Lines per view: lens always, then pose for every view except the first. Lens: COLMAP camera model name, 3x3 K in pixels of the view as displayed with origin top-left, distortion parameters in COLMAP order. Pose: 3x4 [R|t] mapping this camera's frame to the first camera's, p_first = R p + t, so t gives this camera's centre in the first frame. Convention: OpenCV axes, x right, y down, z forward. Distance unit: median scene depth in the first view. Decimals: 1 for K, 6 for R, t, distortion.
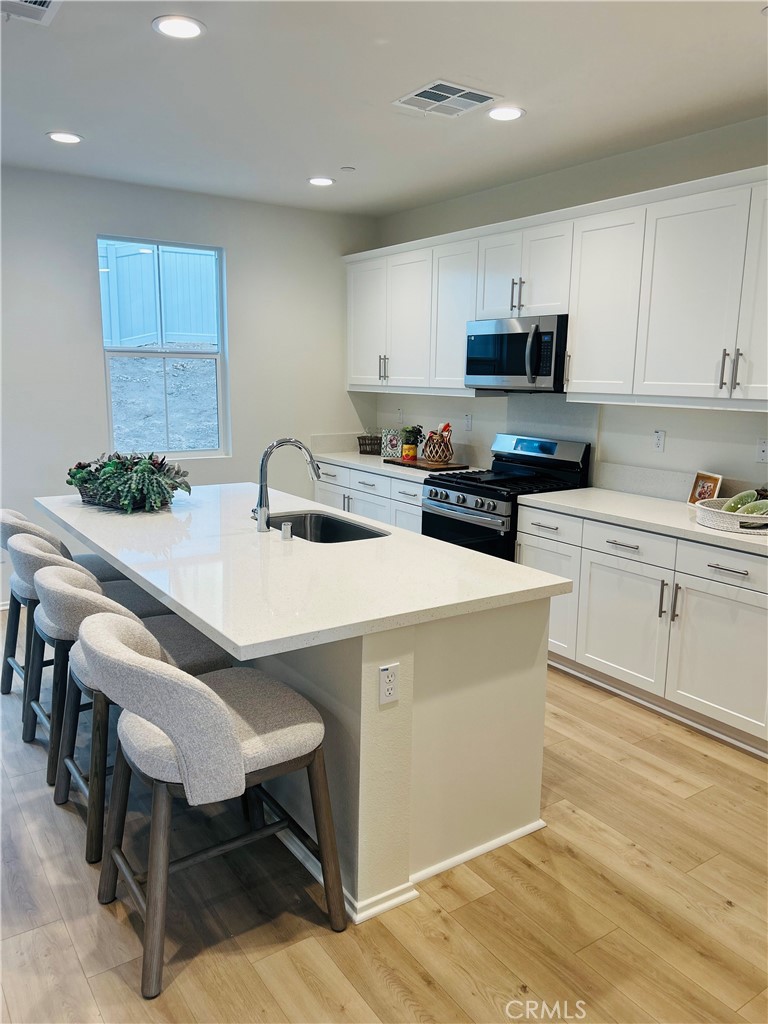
lens RADIAL K [[766.4, 0, 384.0], [0, 766.4, 512.0], [0, 0, 1]] dist [0.010133, 0.004861]
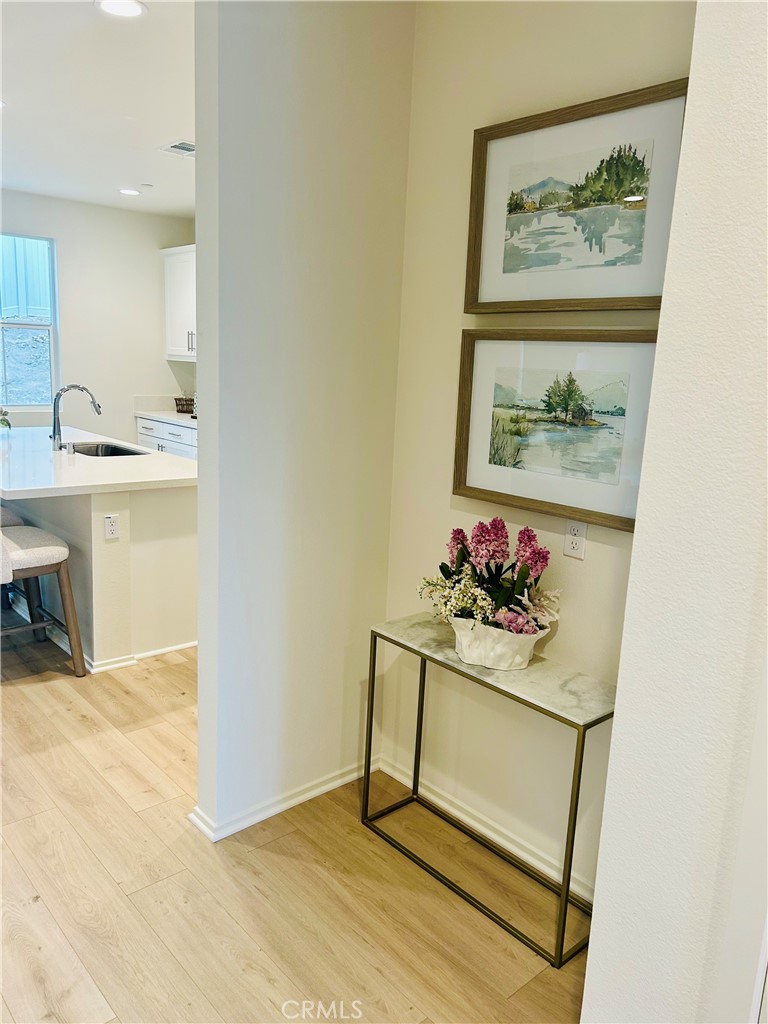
lens RADIAL K [[766.7, 0, 383.4], [0, 766.7, 502.2], [0, 0, 1]] dist [-0.005256, -0.004296]
pose [[0.990357, 0.001380, 0.138534, 0.344464], [-0.002612, 0.999959, 0.008714, 0.151198], [-0.138516, -0.008992, 0.990319, -0.682538]]
